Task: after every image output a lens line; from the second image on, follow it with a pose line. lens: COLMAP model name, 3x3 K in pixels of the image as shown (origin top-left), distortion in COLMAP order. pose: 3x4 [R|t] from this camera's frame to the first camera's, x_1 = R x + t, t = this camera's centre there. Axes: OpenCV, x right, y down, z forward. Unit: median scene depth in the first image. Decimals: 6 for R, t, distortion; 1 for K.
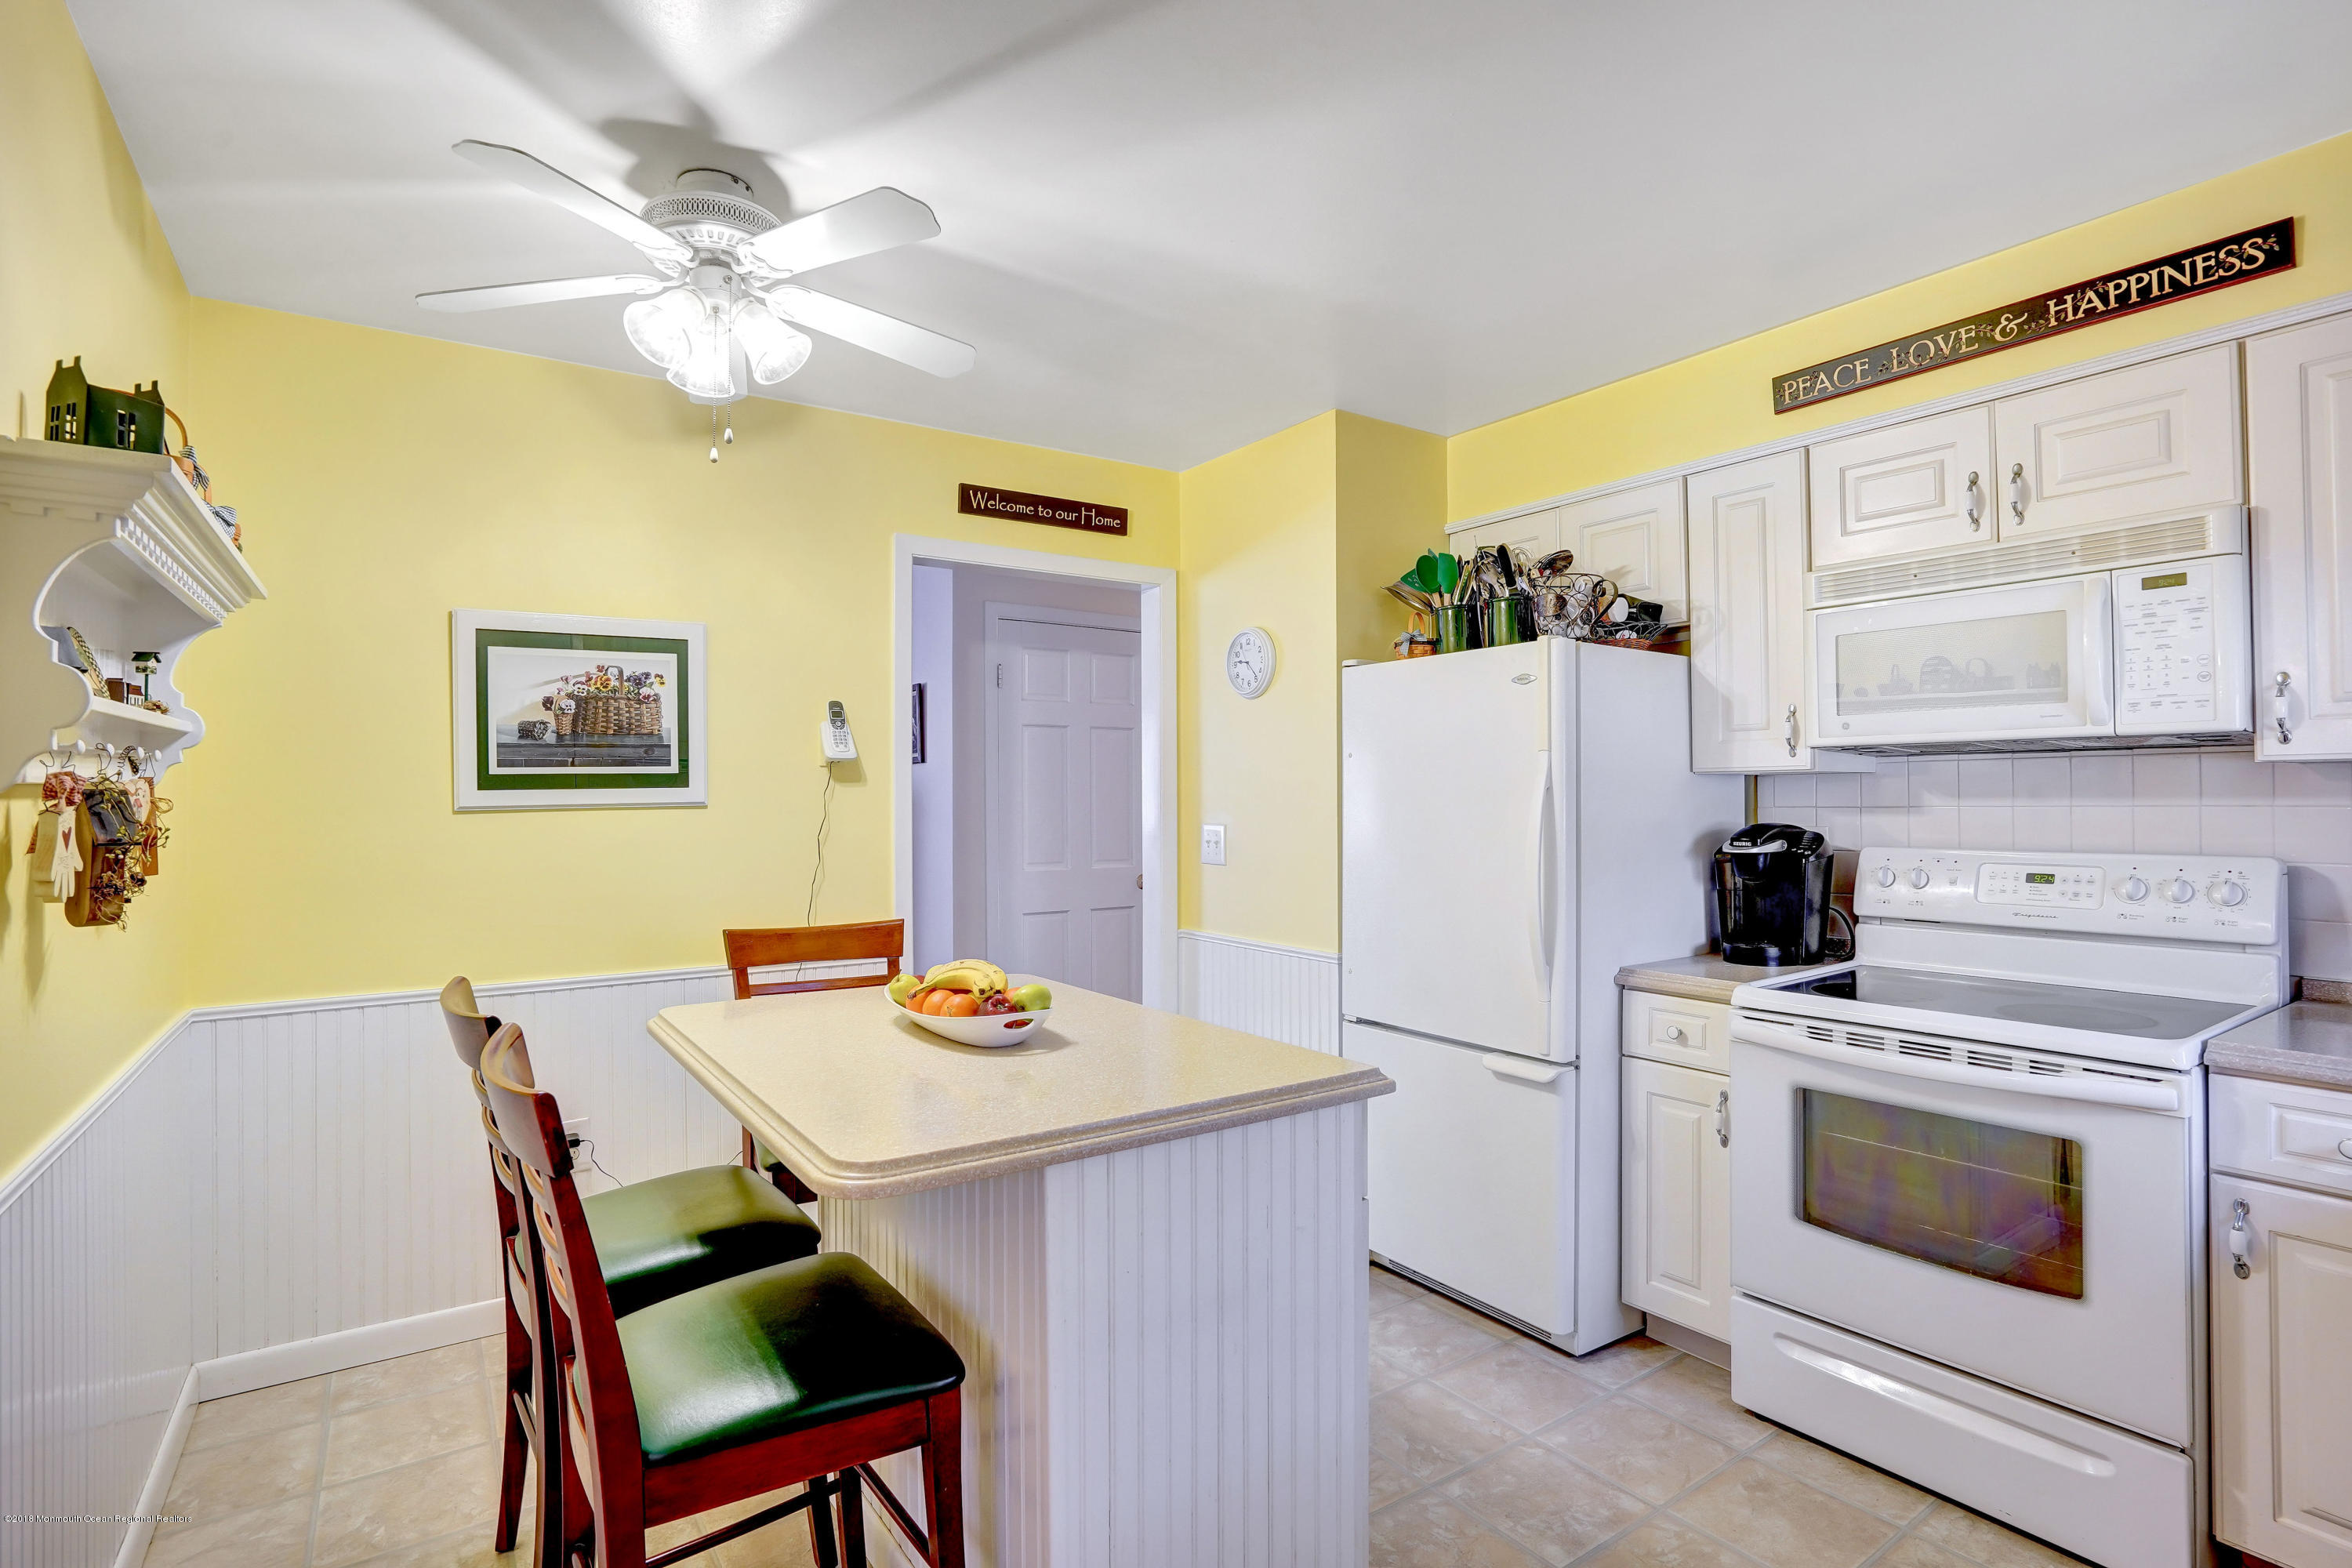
lens RADIAL K [[1131.9, 0, 1165.7], [0, 1131.9, 782.9], [0, 0, 1]] dist [-0.041967, 0.007666]
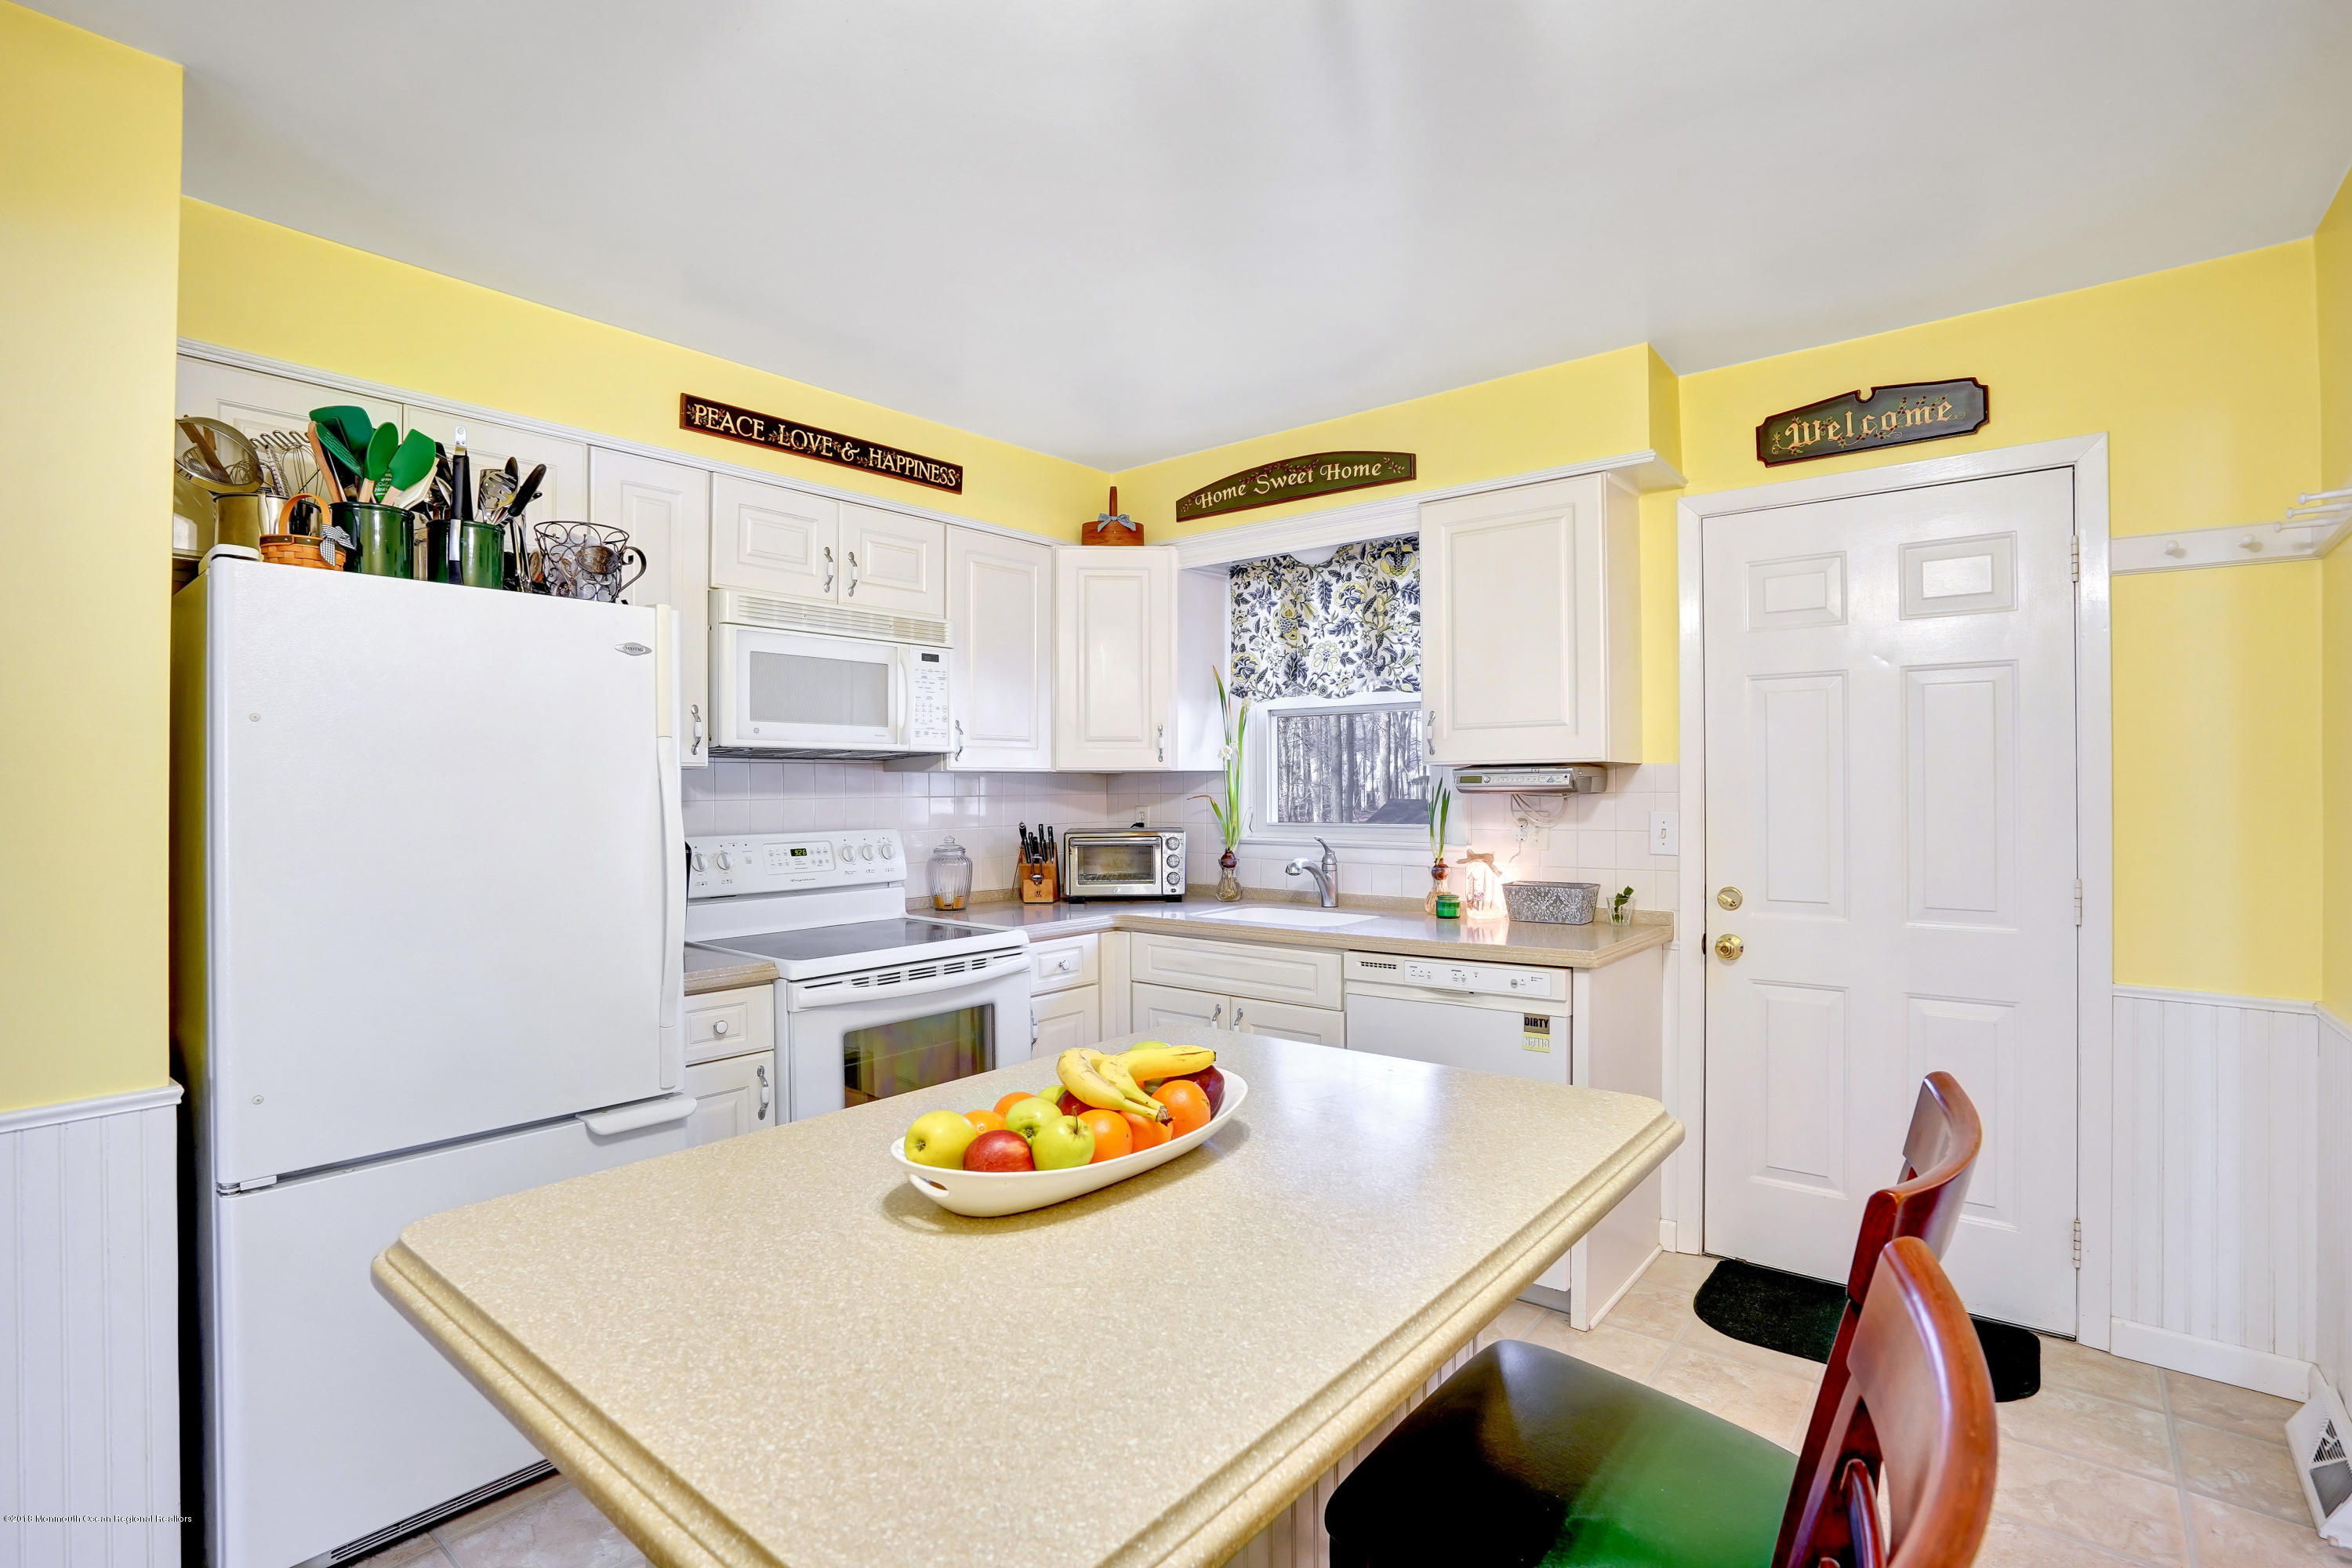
lens RADIAL K [[1131.9, 0, 1150.4], [0, 1131.9, 773.0], [0, 0, 1]] dist [-0.041967, 0.007666]
pose [[-0.277831, 0.021241, 0.960395, -0.599941], [-0.005594, 0.999703, -0.023729, 0.018141], [-0.960614, -0.011965, -0.277629, 0.890538]]
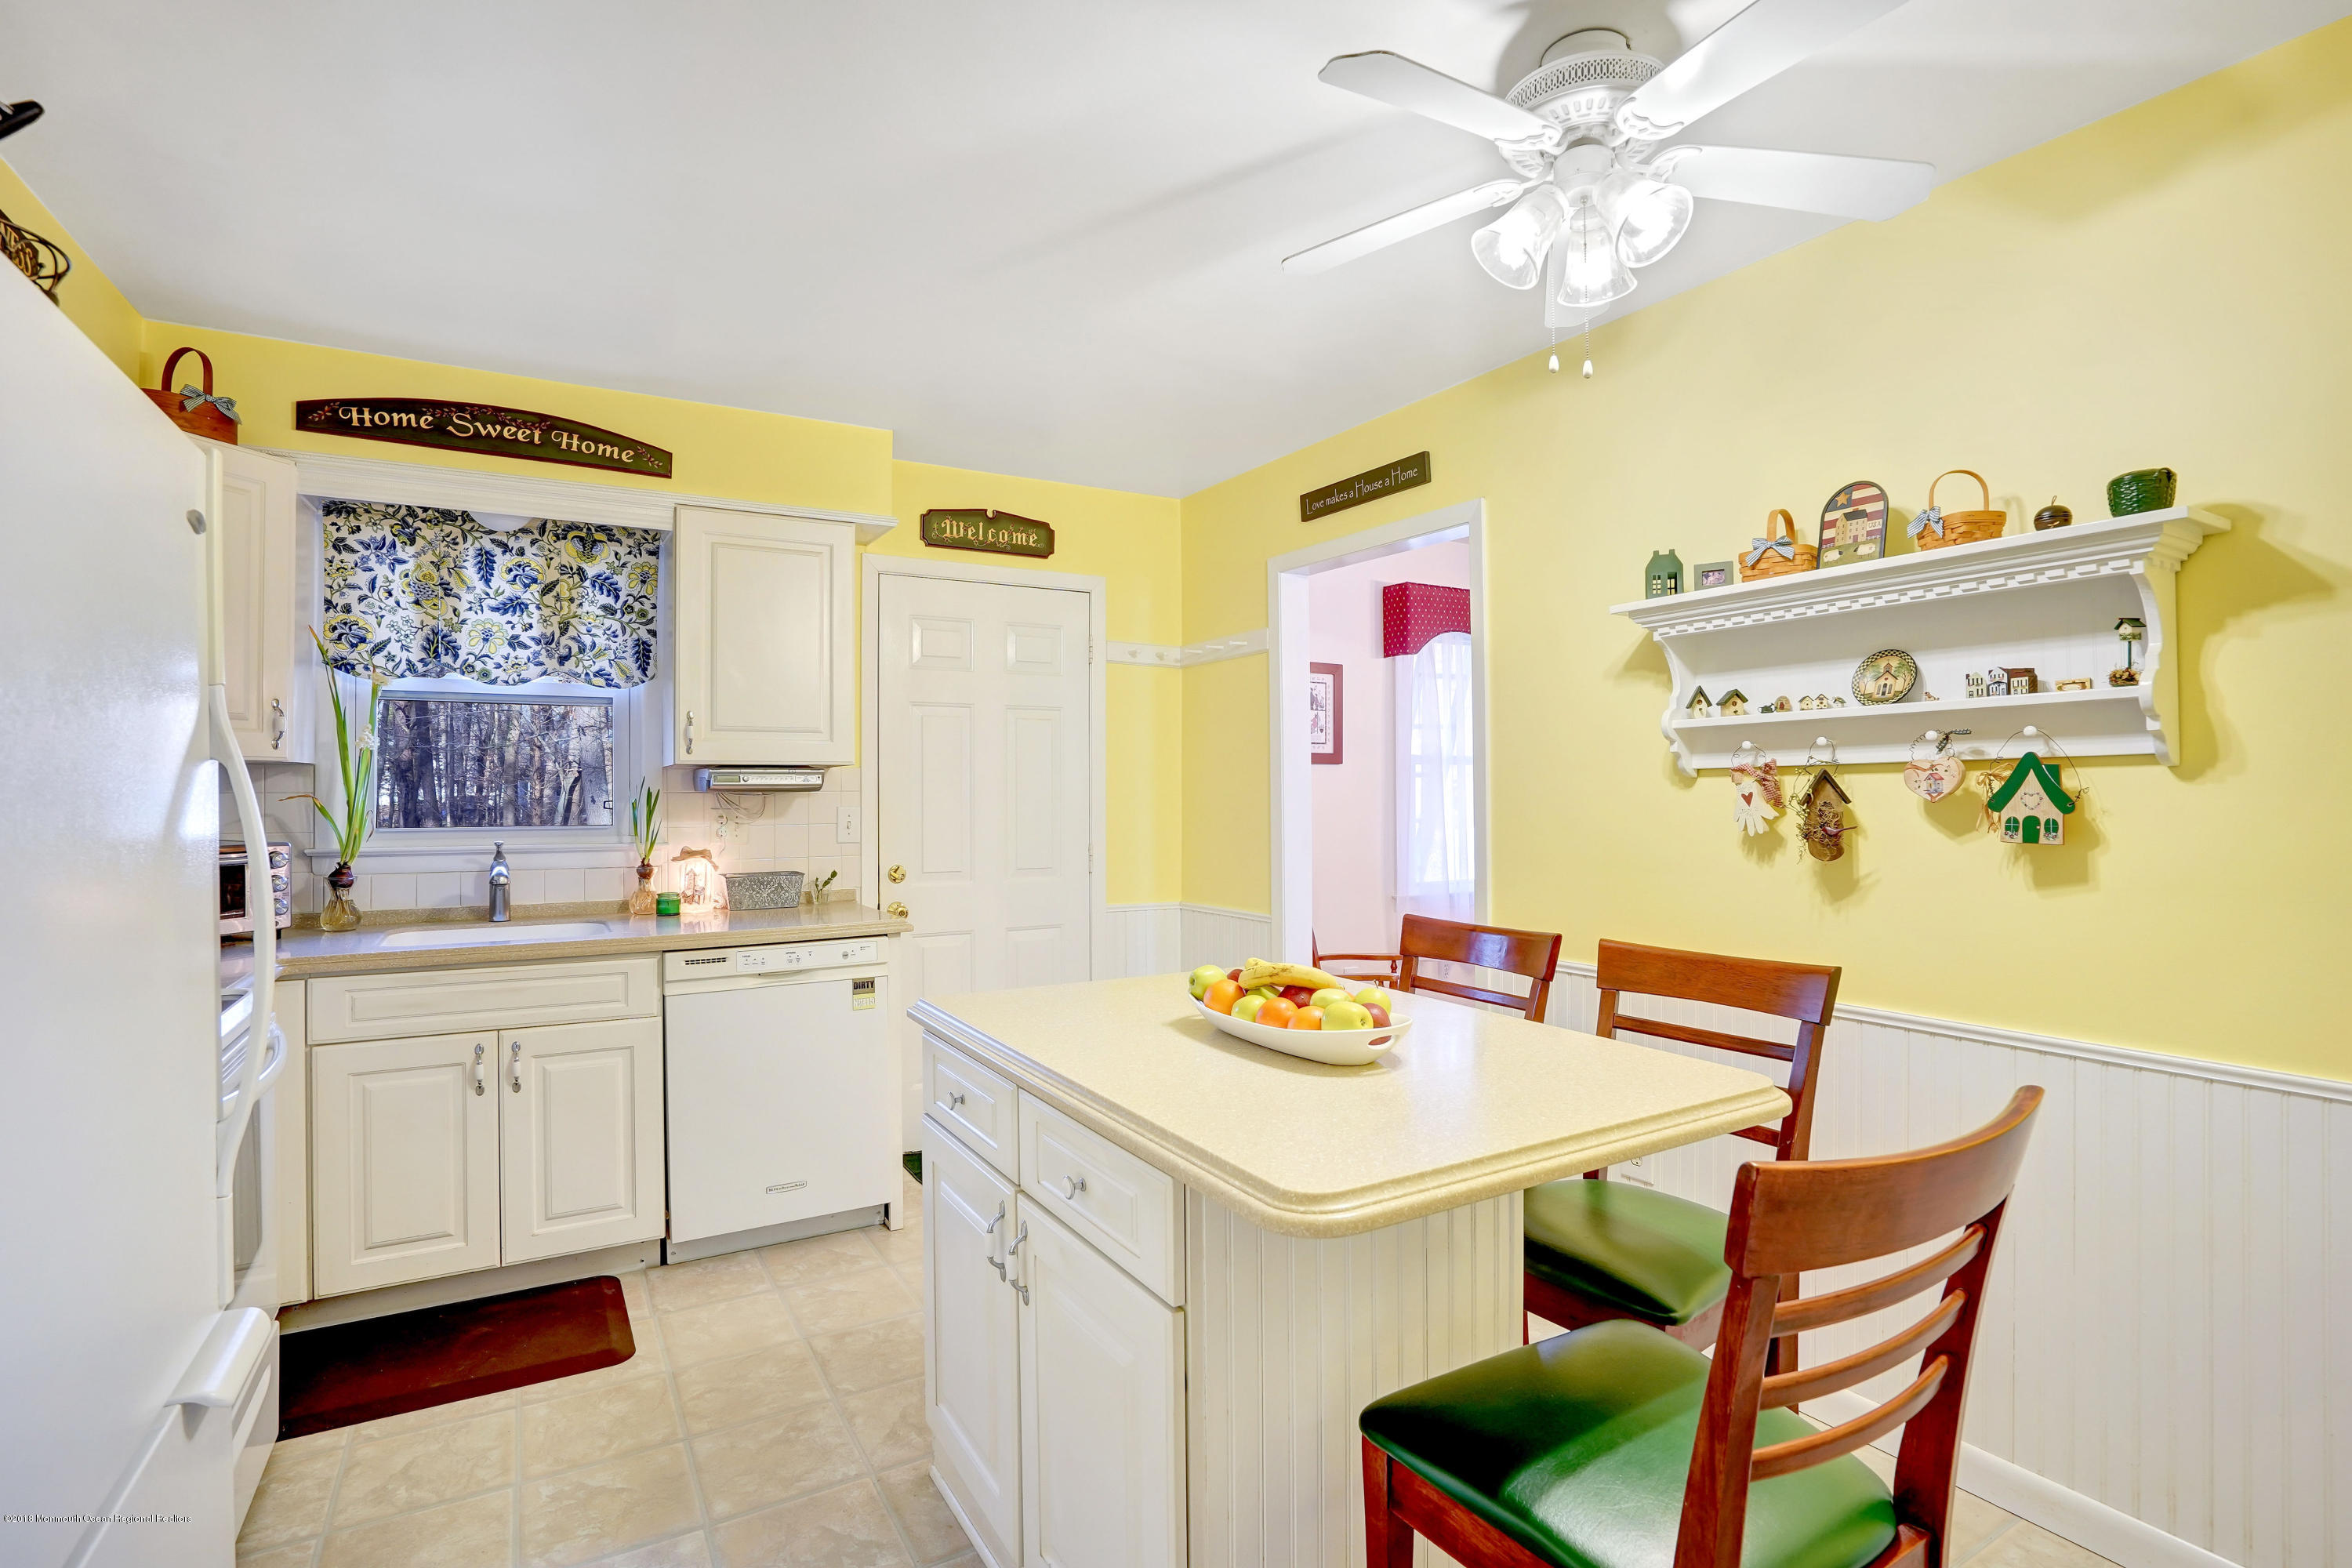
lens RADIAL K [[1131.9, 0, 1170.1], [0, 1131.9, 777.8], [0, 0, 1]] dist [-0.041967, 0.007666]
pose [[-0.997671, 0.008517, 0.067674, -0.111392], [0.007015, 0.999724, -0.022402, 0.025482], [-0.067847, -0.021875, -0.997456, 1.475293]]
